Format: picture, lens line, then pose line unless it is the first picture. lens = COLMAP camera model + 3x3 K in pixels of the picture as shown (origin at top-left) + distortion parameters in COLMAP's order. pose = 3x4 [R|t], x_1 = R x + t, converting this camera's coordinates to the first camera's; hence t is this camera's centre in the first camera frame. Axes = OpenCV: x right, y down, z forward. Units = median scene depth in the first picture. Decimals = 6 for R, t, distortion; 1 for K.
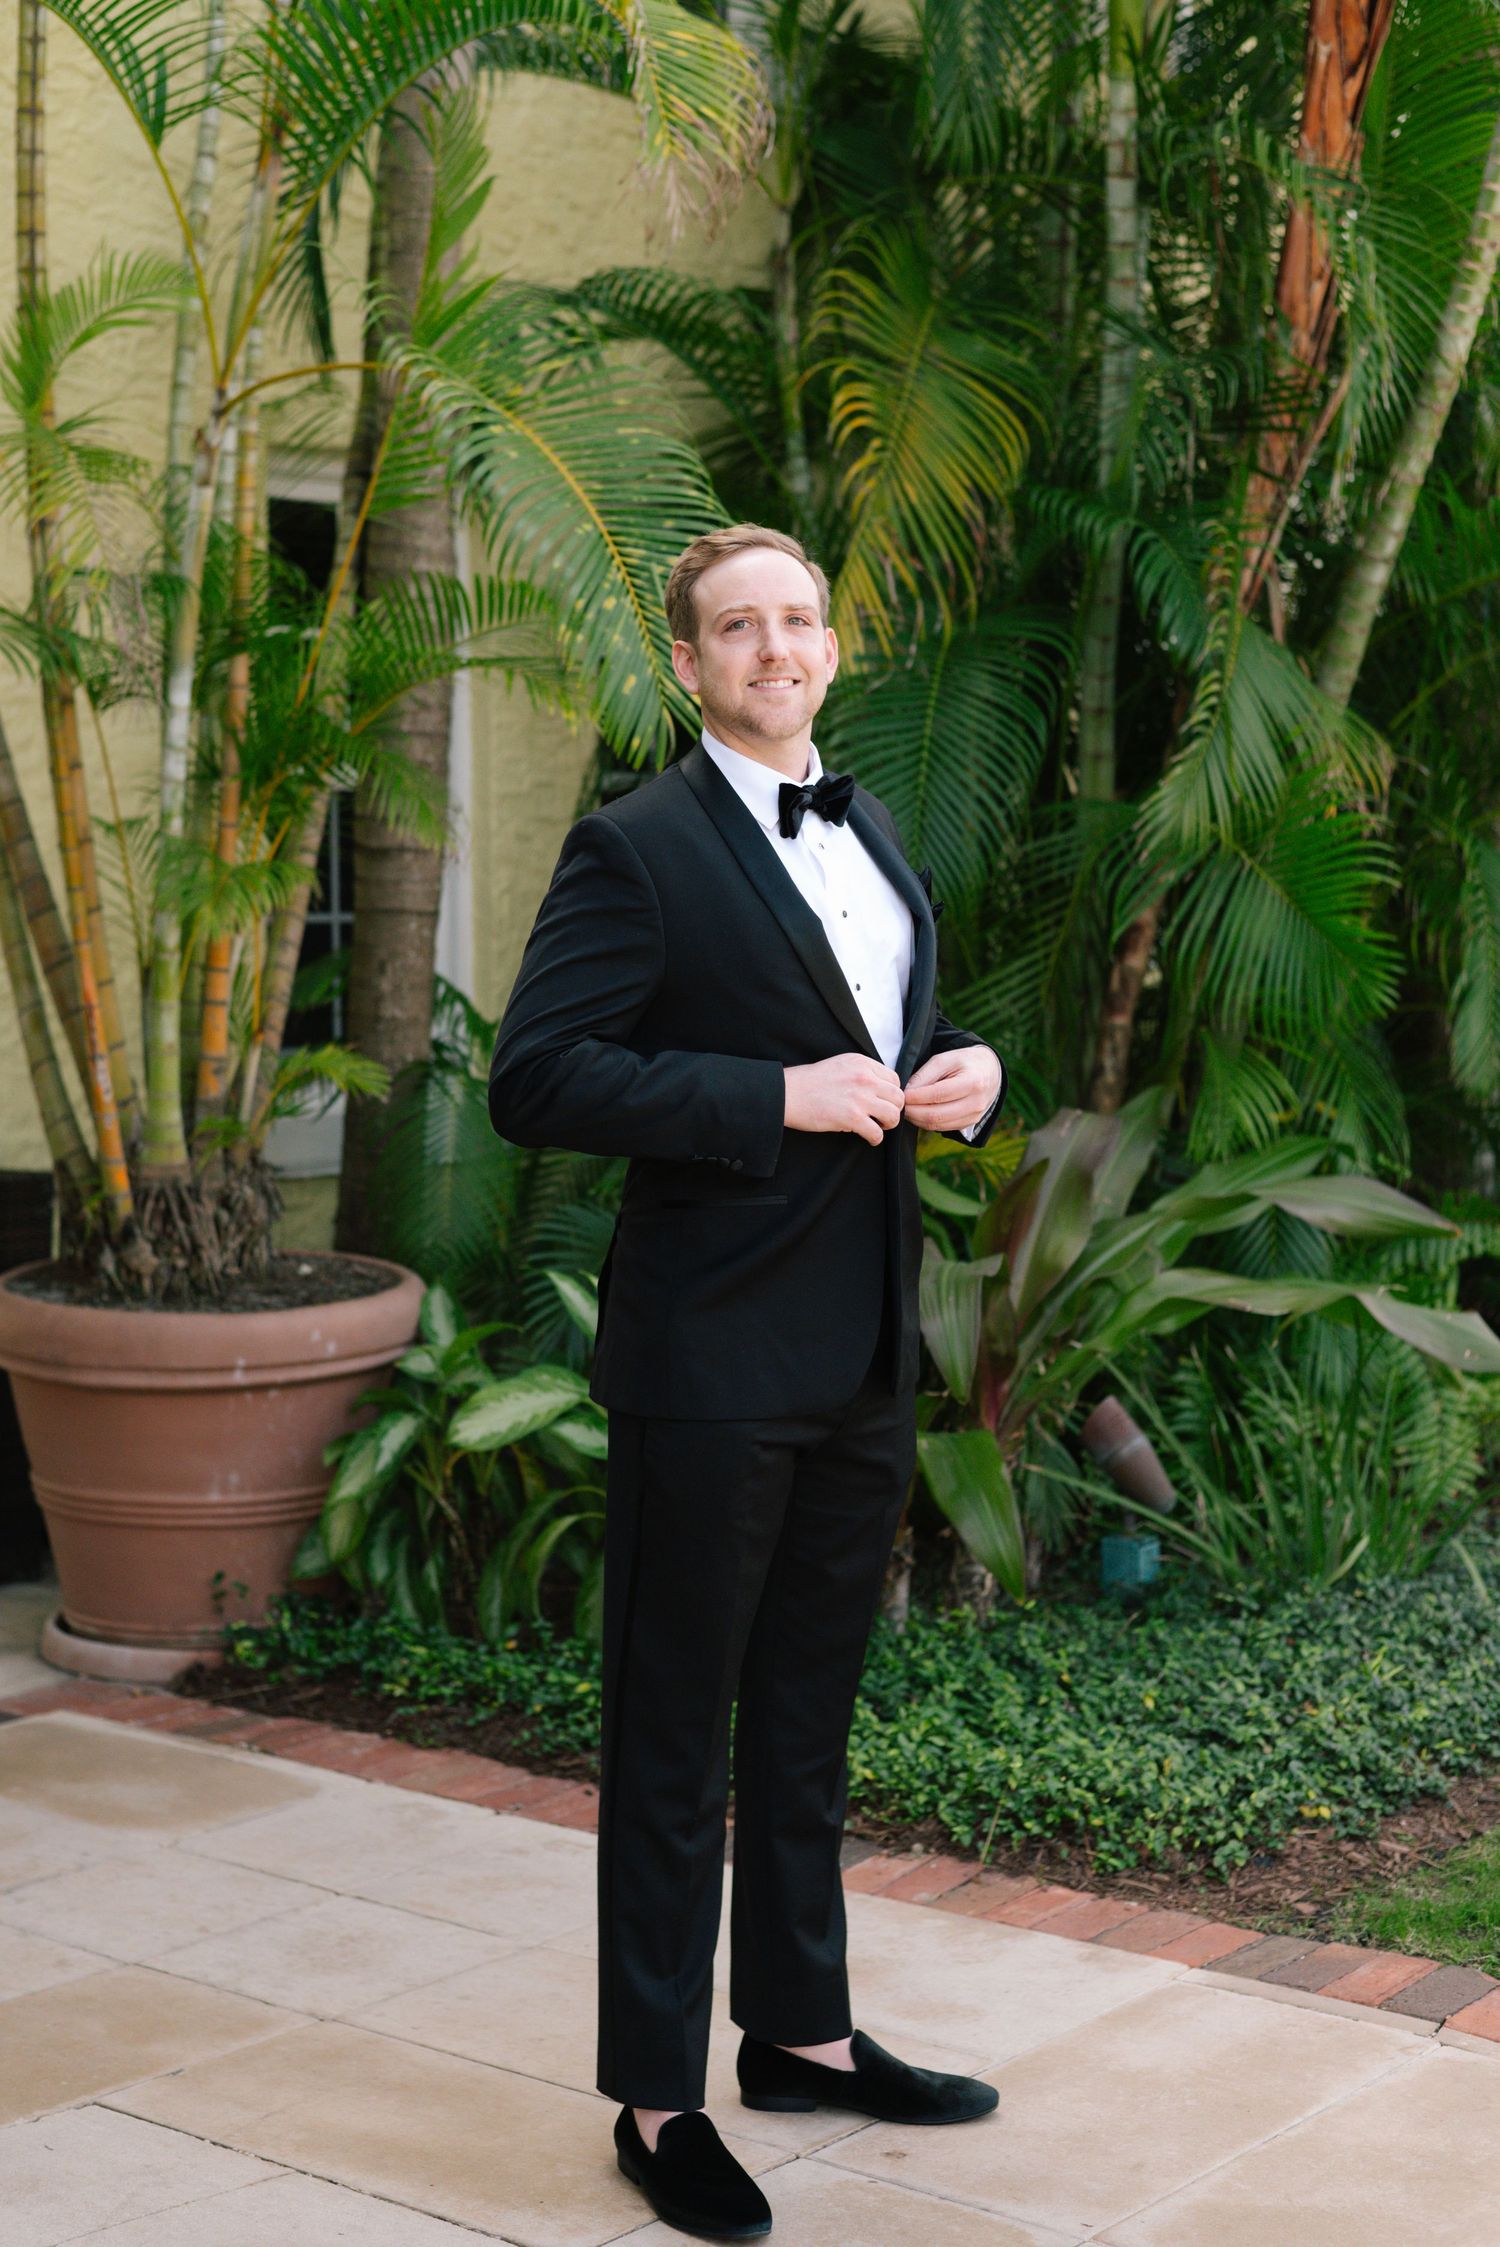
lens RADIAL K [[4341.8, 0, 742.9], [0, 4341.8, 1110.9], [0, 0, 1]] dist [-0.065815, 0.000000]
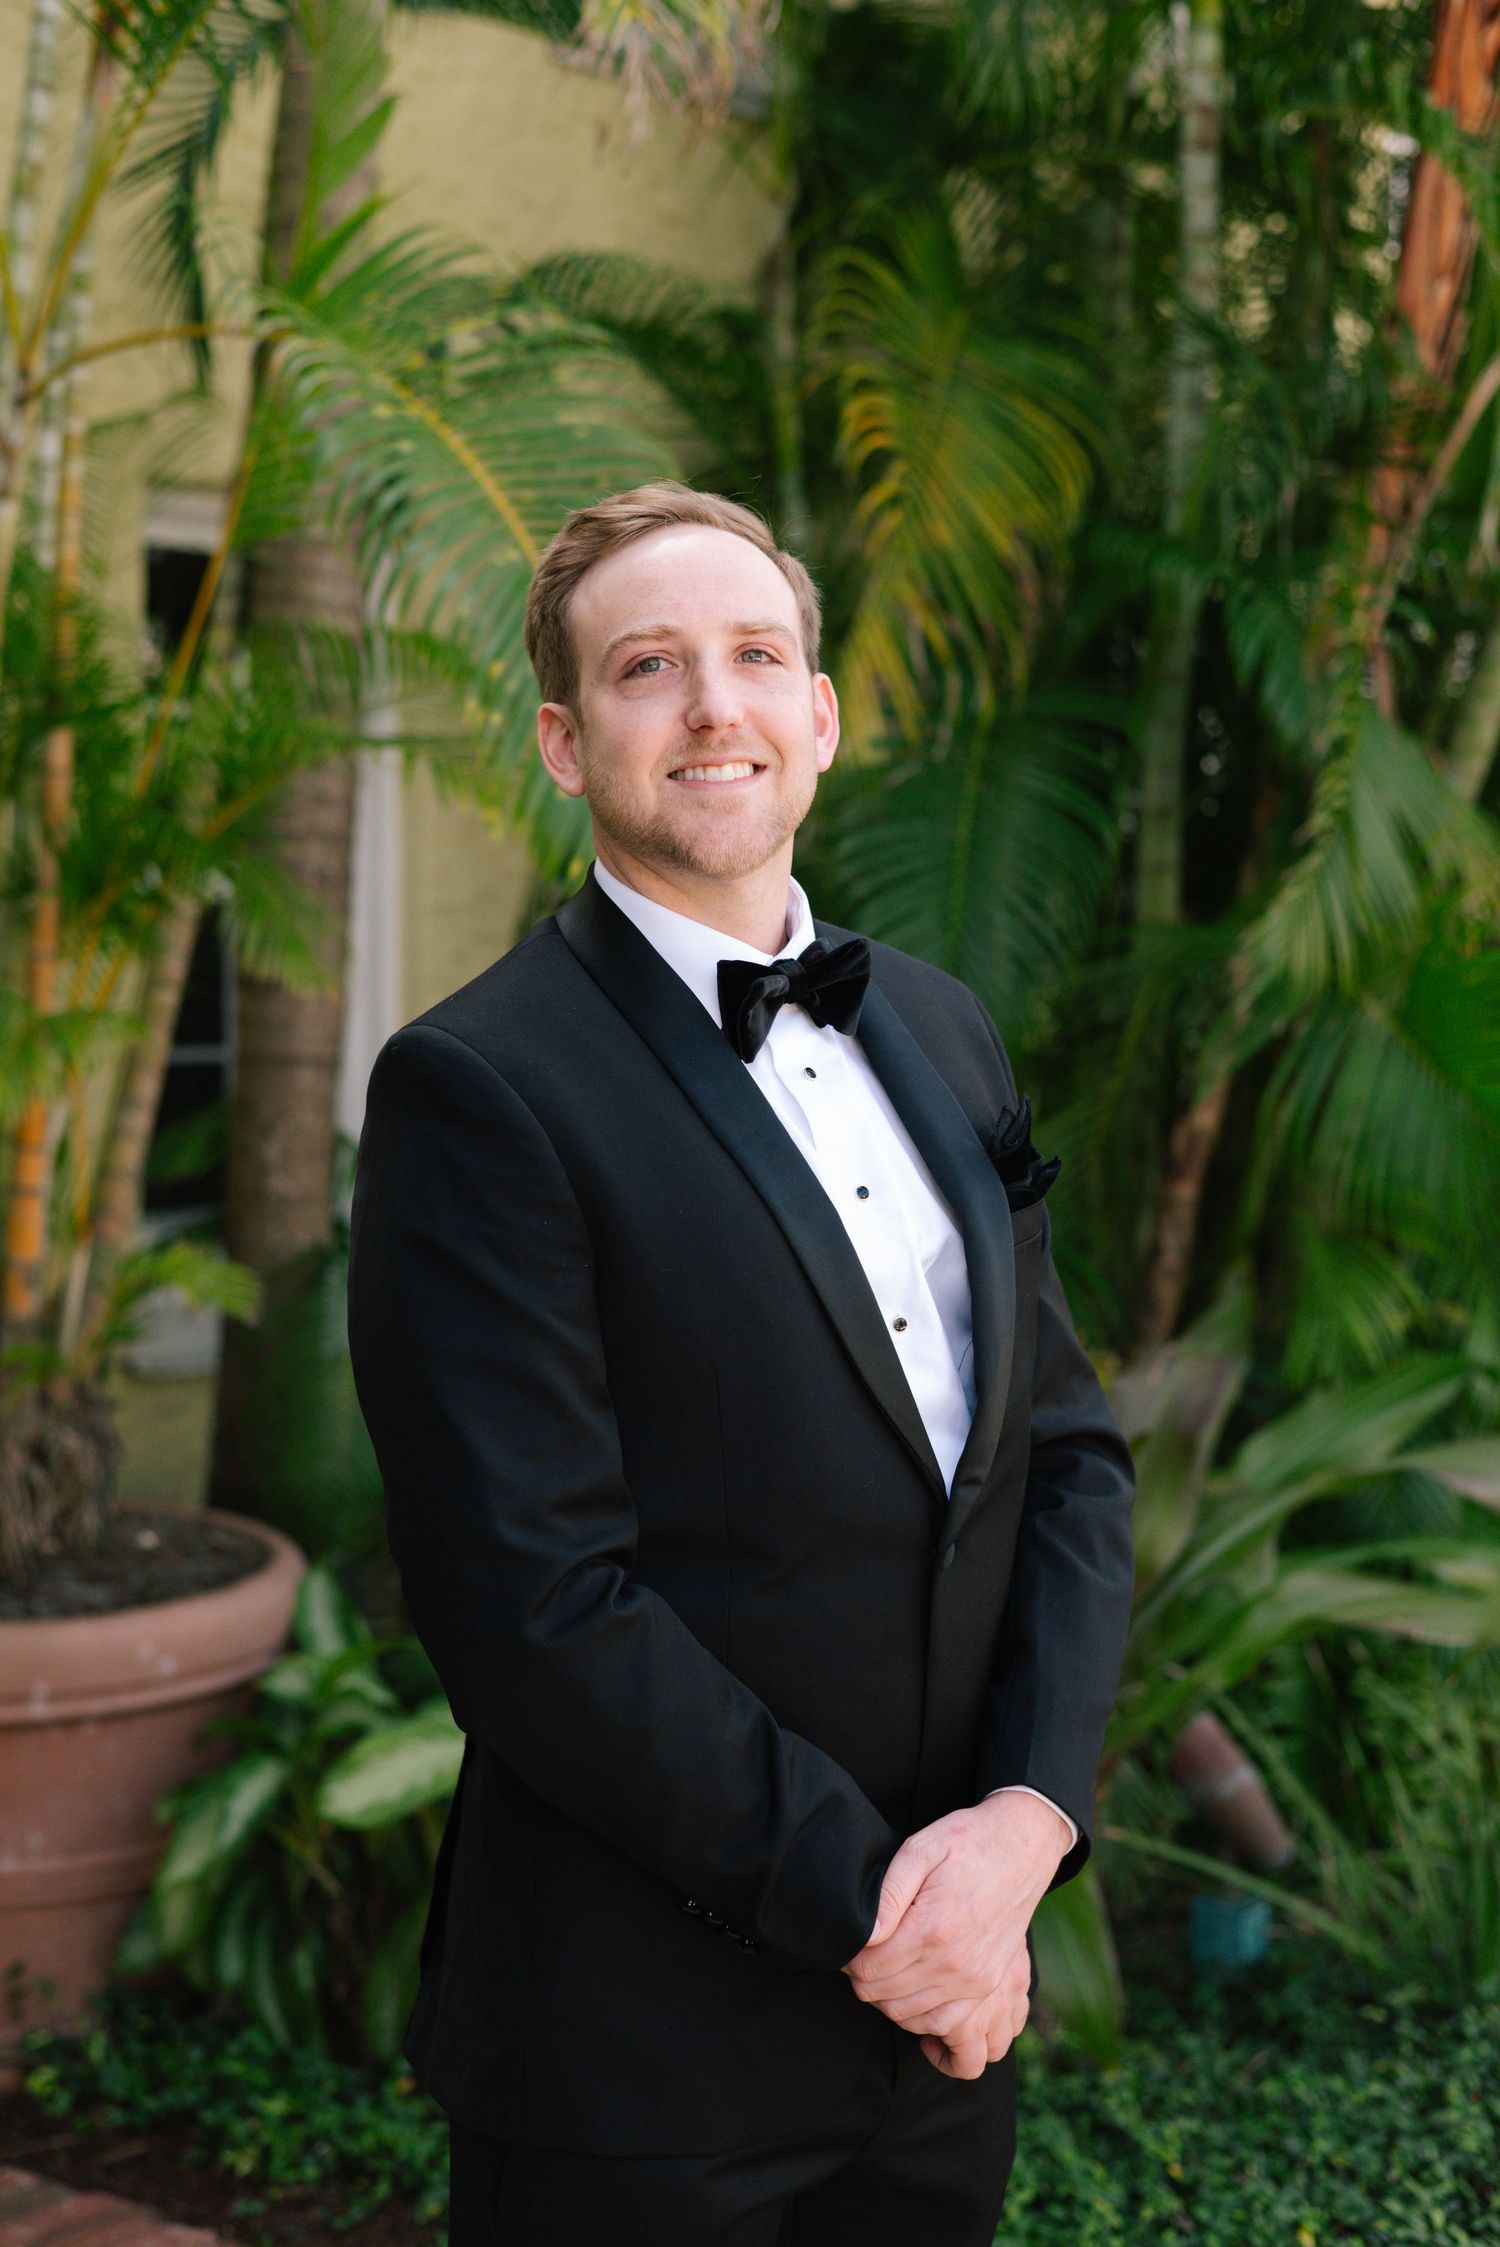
lens RADIAL K [[4341.8, 0, 755.9], [0, 4341.8, 1130.0], [0, 0, 1]] dist [-0.065815, 0.000000]
pose [[0.999931, 0.006790, 0.009593, -0.002013], [-0.006626, 0.999833, -0.017014, -0.022298], [-0.009707, 0.016950, 0.999809, 0.231232]]
